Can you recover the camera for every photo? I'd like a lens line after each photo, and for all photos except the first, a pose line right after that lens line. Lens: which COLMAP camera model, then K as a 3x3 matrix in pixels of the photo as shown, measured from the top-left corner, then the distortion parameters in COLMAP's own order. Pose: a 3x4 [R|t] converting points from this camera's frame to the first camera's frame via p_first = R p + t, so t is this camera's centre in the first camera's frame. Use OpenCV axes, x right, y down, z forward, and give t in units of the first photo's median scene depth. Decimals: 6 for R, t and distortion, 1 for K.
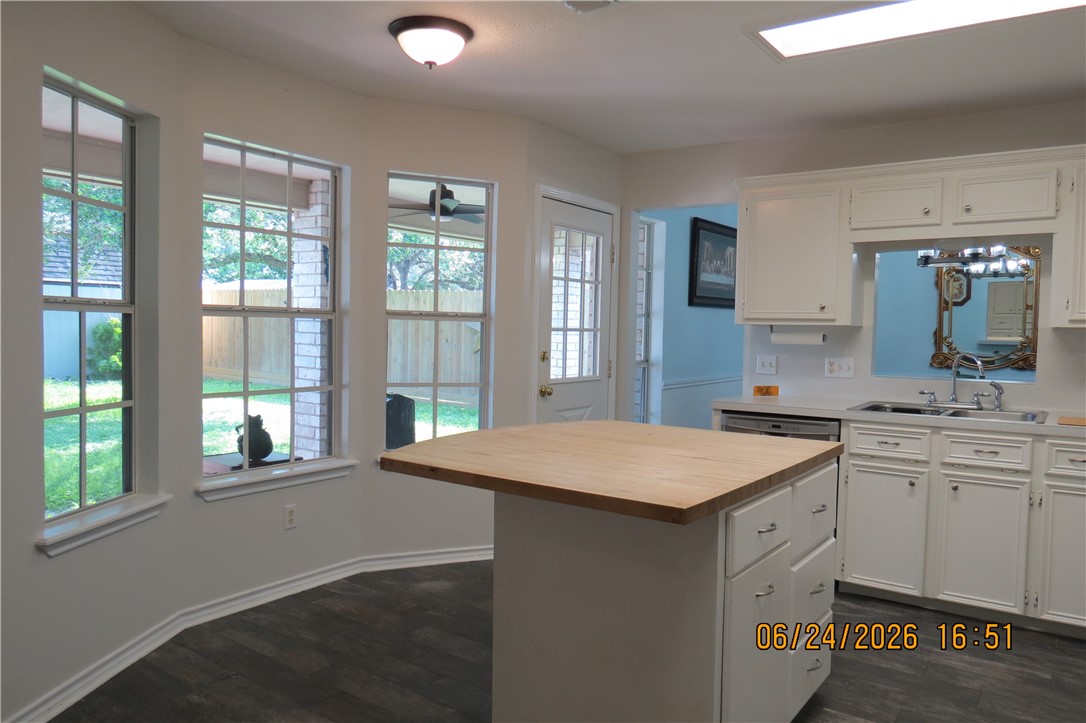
lens RADIAL K [[749.5, 0, 543.0], [0, 749.5, 361.5], [0, 0, 1]] dist [-0.035430, 0.015644]
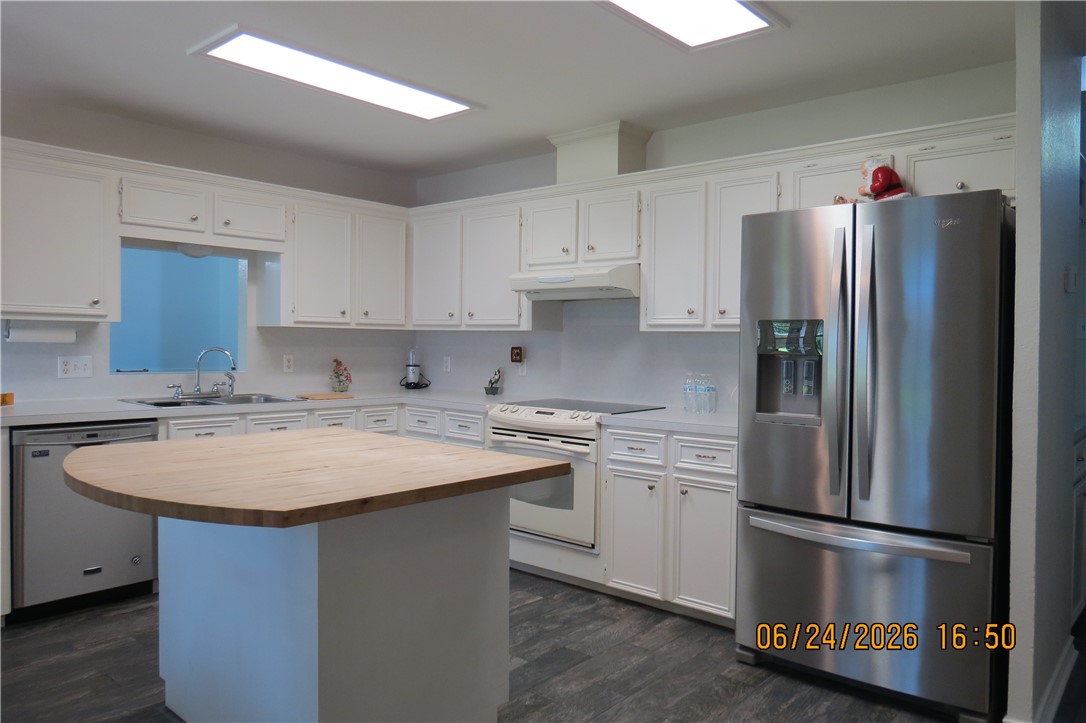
lens RADIAL K [[749.5, 0, 543.0], [0, 749.5, 361.5], [0, 0, 1]] dist [-0.035430, 0.015644]
pose [[0.094004, -0.038964, 0.994809, -0.505755], [0.024950, 0.999012, 0.036771, -0.019874], [-0.995259, 0.021364, 0.094883, 0.379104]]
